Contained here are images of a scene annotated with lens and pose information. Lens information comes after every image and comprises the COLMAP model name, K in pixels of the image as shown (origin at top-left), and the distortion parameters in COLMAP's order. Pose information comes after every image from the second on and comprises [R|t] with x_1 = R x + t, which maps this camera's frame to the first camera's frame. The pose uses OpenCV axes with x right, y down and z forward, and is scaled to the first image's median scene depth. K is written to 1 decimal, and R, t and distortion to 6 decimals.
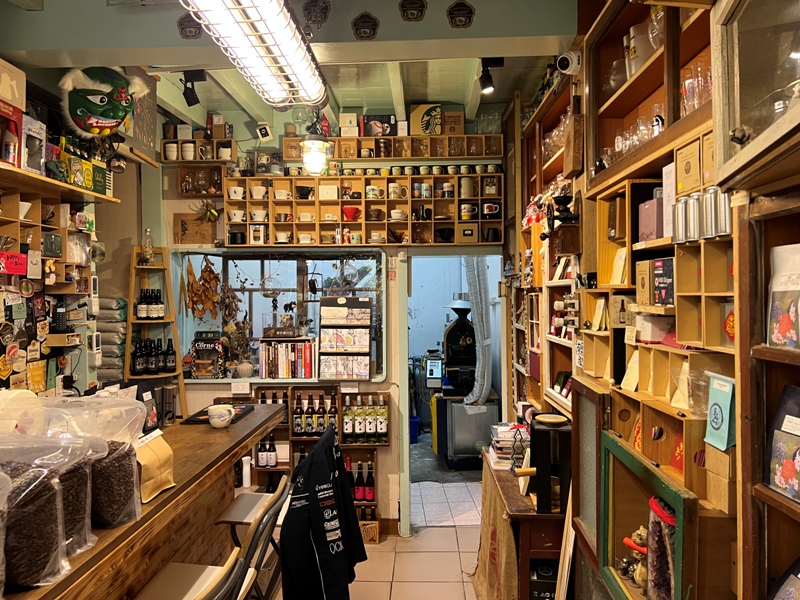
lens RADIAL K [[603.4, 0, 400.3], [0, 603.4, 301.9], [0, 0, 1]] dist [0.049529, -0.060879]
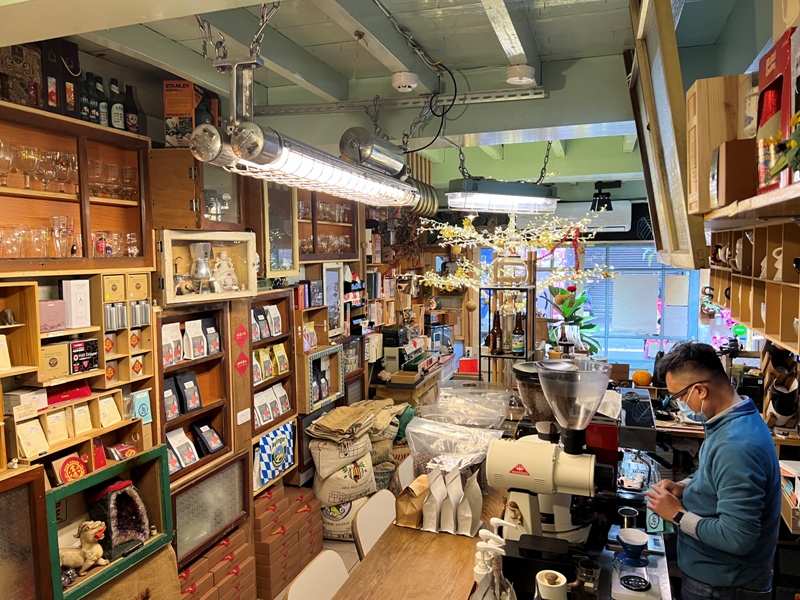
lens RADIAL K [[603.4, 0, 401.5], [0, 603.4, 298.5], [0, 0, 1]] dist [0.049529, -0.060879]
pose [[-0.958002, 0.002803, 0.286749, -0.301065], [0.027743, 0.996168, 0.082947, -0.111414], [-0.285418, 0.087418, -0.954408, 0.868118]]
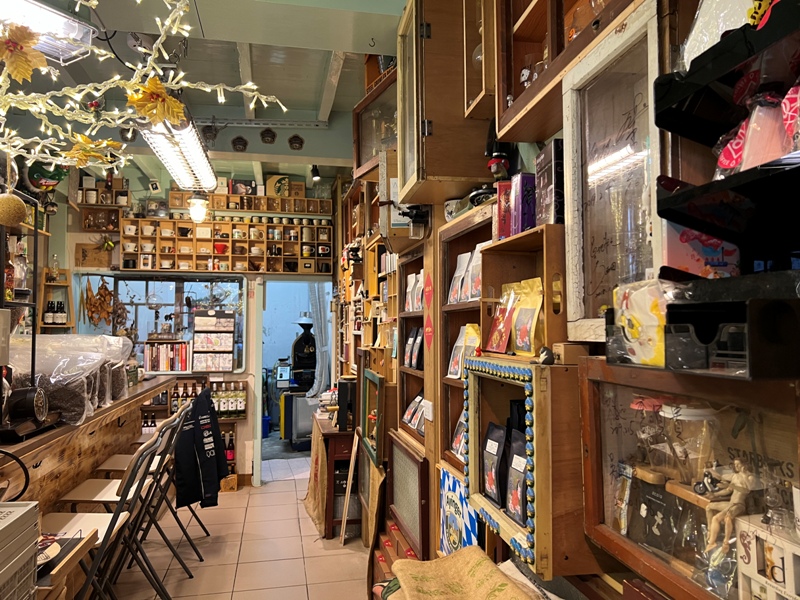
lens RADIAL K [[603.4, 0, 411.8], [0, 603.4, 299.9], [0, 0, 1]] dist [0.049529, -0.060879]
pose [[0.967858, 0.018536, 0.250815, -0.005270], [-0.004180, 0.998328, -0.057649, 0.046693], [-0.251464, 0.054748, 0.966317, -0.428443]]
